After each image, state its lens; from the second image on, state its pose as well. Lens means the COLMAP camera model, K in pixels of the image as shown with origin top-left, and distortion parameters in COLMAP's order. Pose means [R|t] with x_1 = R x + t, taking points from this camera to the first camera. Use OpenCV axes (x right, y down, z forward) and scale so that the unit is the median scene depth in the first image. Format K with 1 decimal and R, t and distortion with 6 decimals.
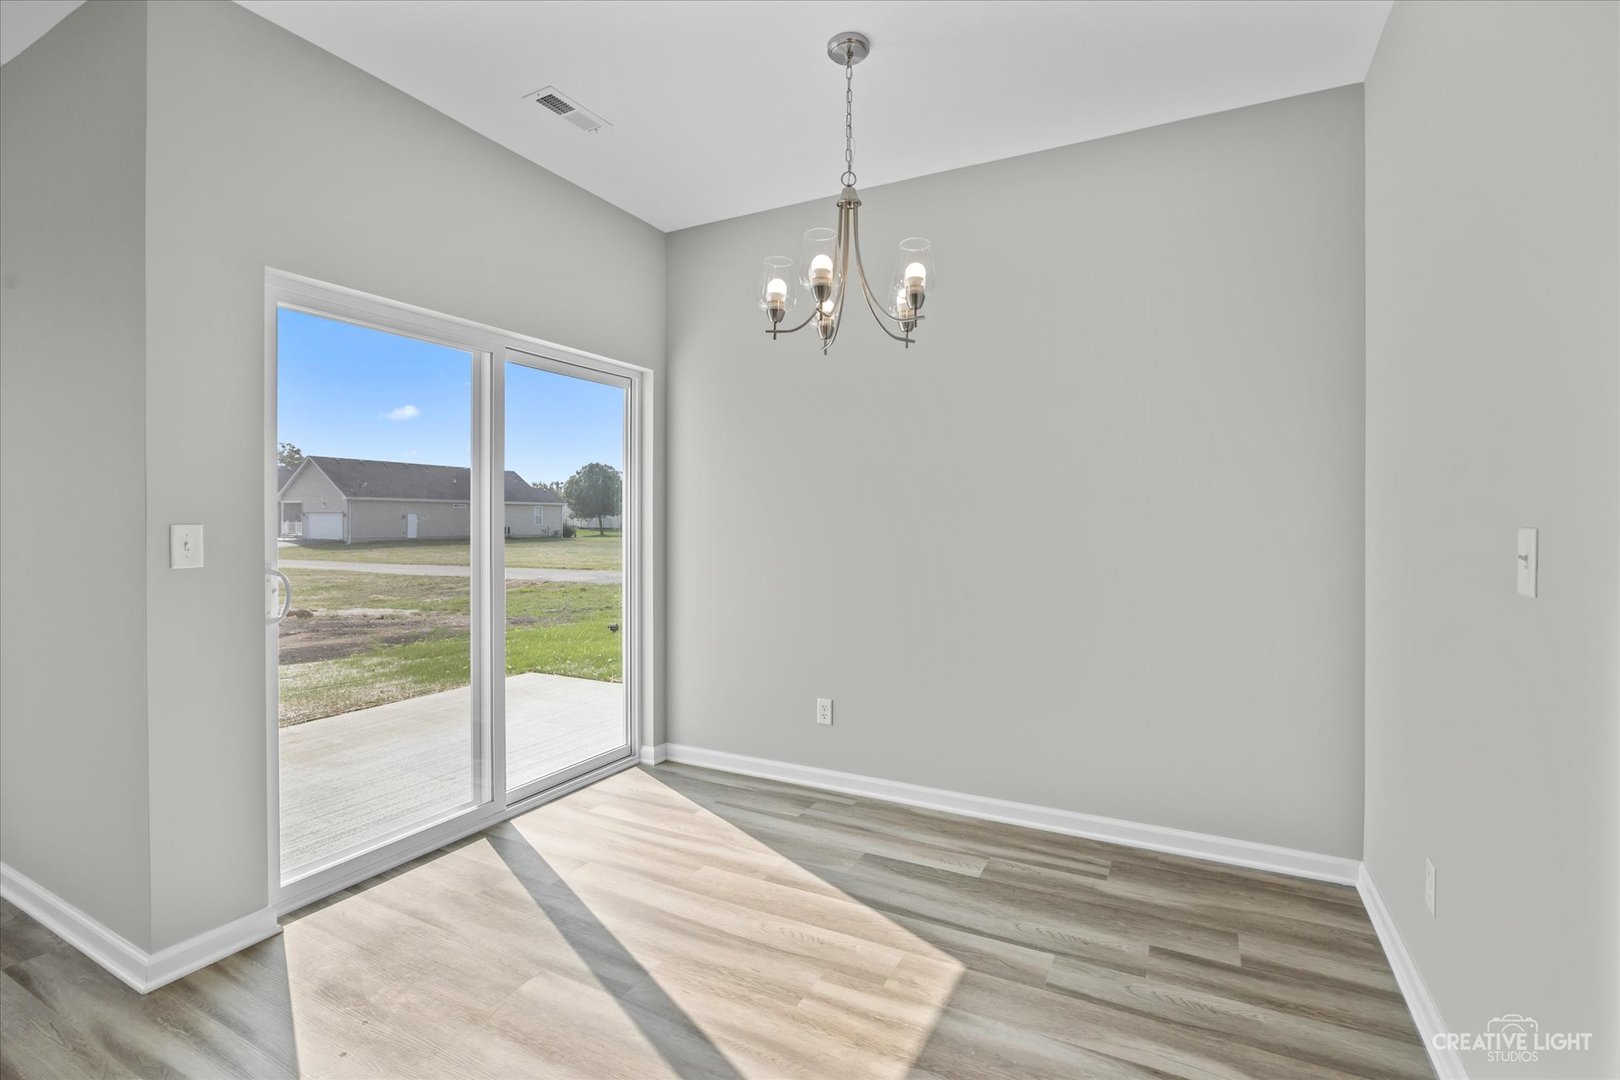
lens RADIAL K [[747.9, 0, 812.7], [0, 747.9, 533.5], [0, 0, 1]] dist [-0.010523, 0.000596]
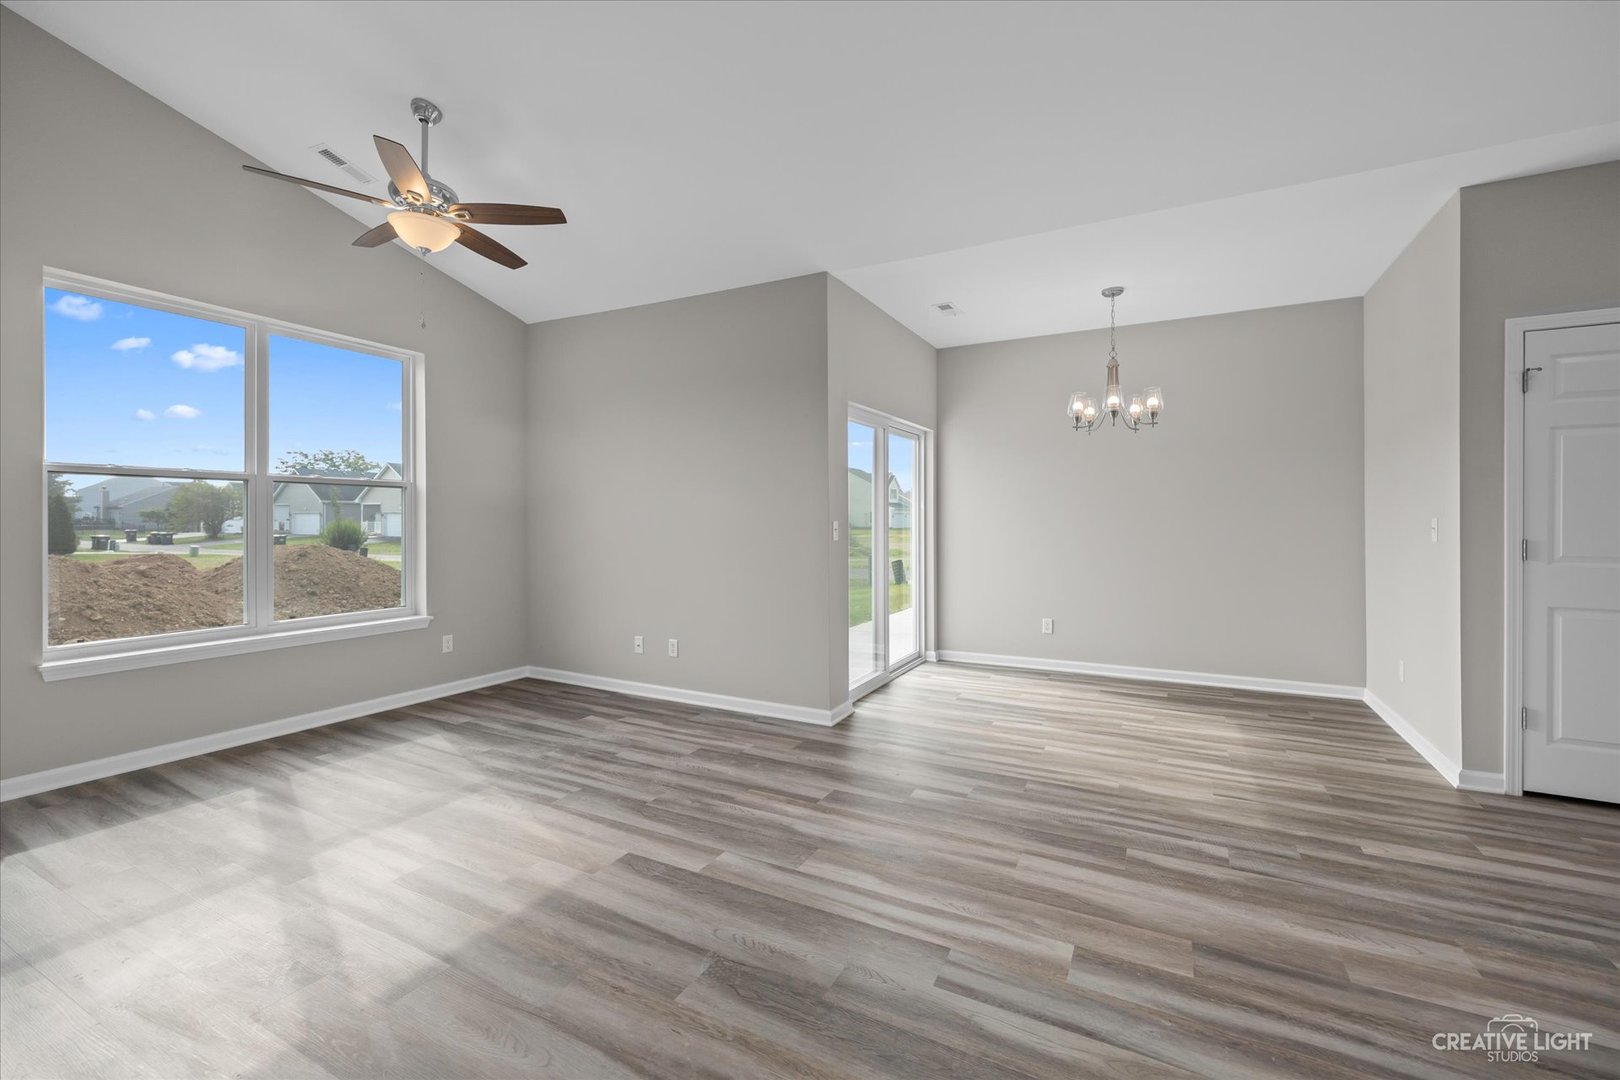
lens RADIAL K [[668.4, 0, 815.3], [0, 668.4, 520.8], [0, 0, 1]] dist [-0.001677, -0.000733]
pose [[0.999930, -0.008086, -0.008607, -0.480631], [0.007997, 0.999916, -0.010239, 0.001632], [0.008689, 0.010169, 0.999911, -0.539730]]
